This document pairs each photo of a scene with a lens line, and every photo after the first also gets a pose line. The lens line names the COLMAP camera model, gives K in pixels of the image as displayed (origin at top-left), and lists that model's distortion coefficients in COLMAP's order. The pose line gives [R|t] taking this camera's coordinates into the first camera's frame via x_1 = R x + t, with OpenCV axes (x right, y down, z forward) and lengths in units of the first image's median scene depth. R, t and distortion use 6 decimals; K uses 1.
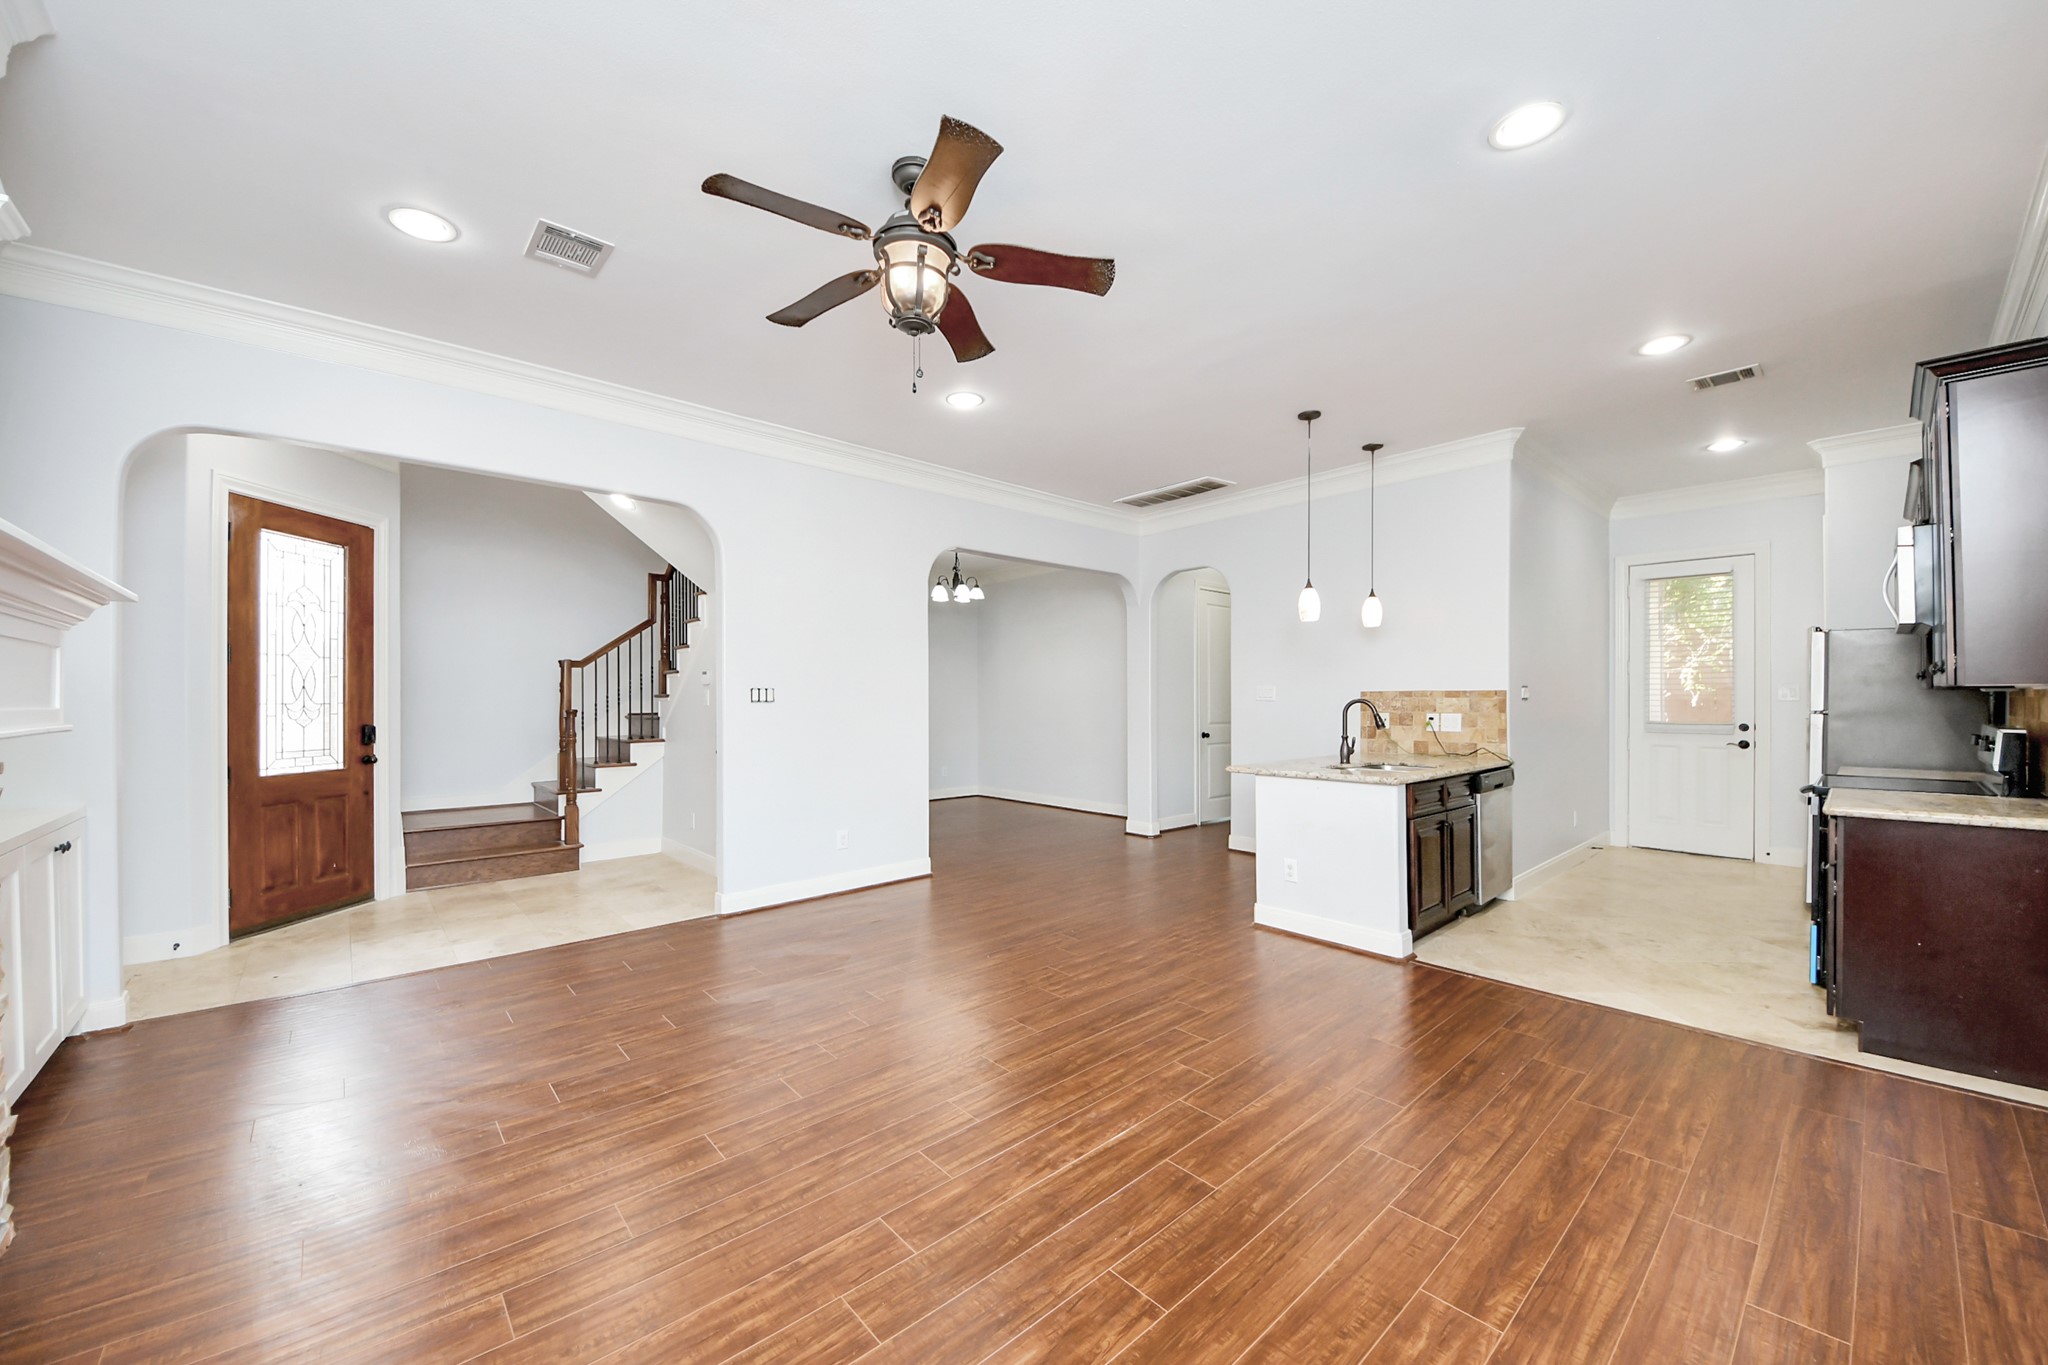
lens RADIAL K [[748.5, 0, 997.0], [0, 748.5, 688.2], [0, 0, 1]] dist [0.010704, -0.009992]
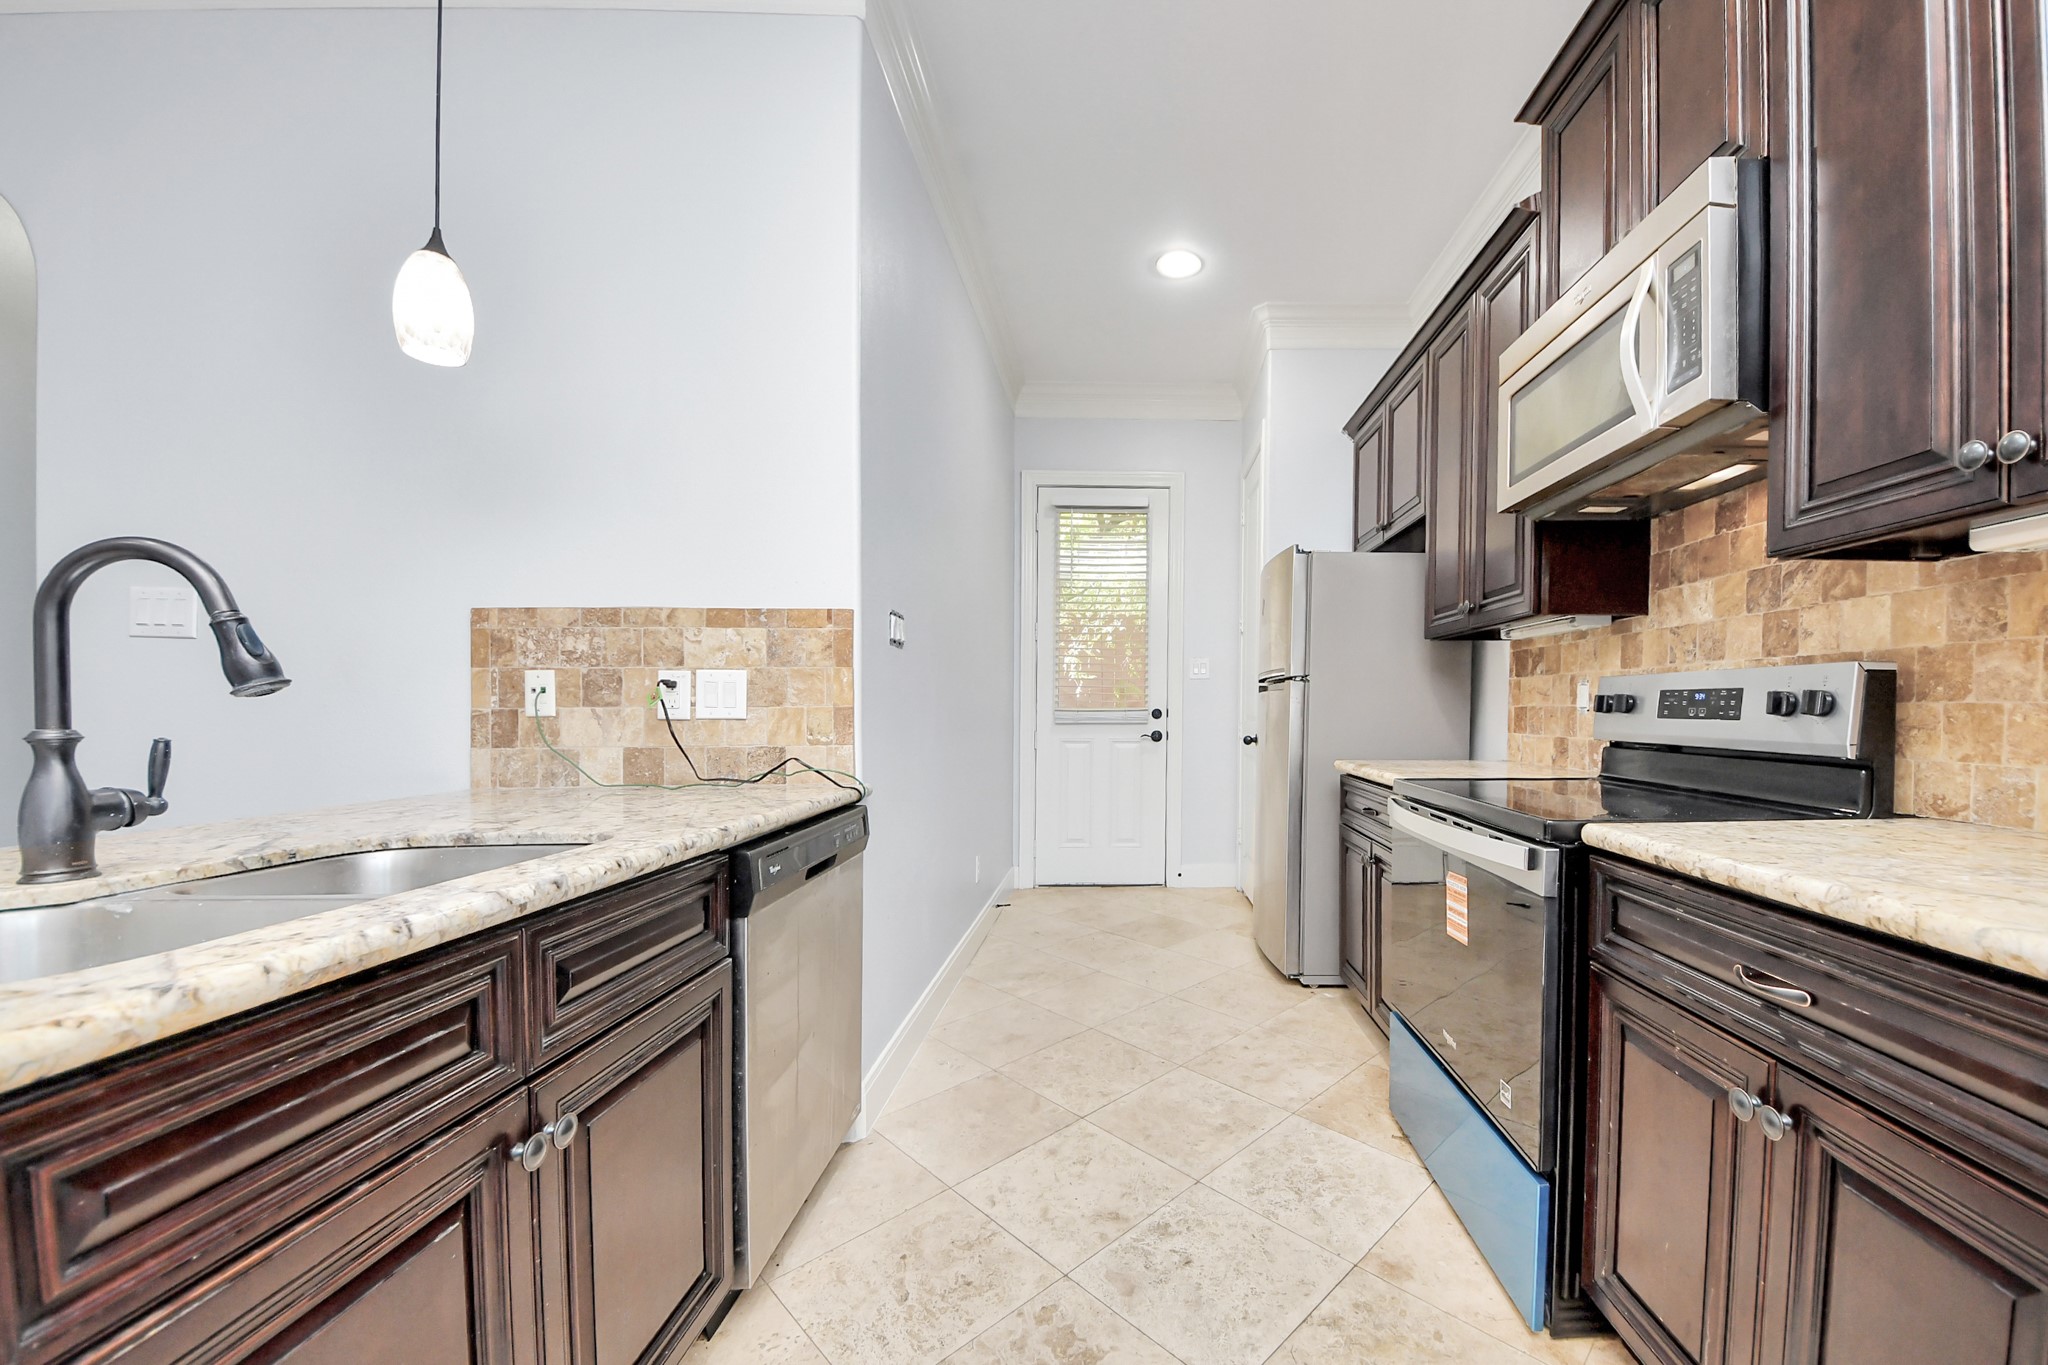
lens RADIAL K [[784.0, 0, 1162.8], [0, 784.0, 716.2], [0, 0, 1]] dist [0.015572, -0.002274]
pose [[0.611830, -0.007436, 0.790955, 0.410751], [-0.008524, 0.999836, 0.015993, 0.046223], [-0.790944, -0.016527, 0.611666, 0.561750]]
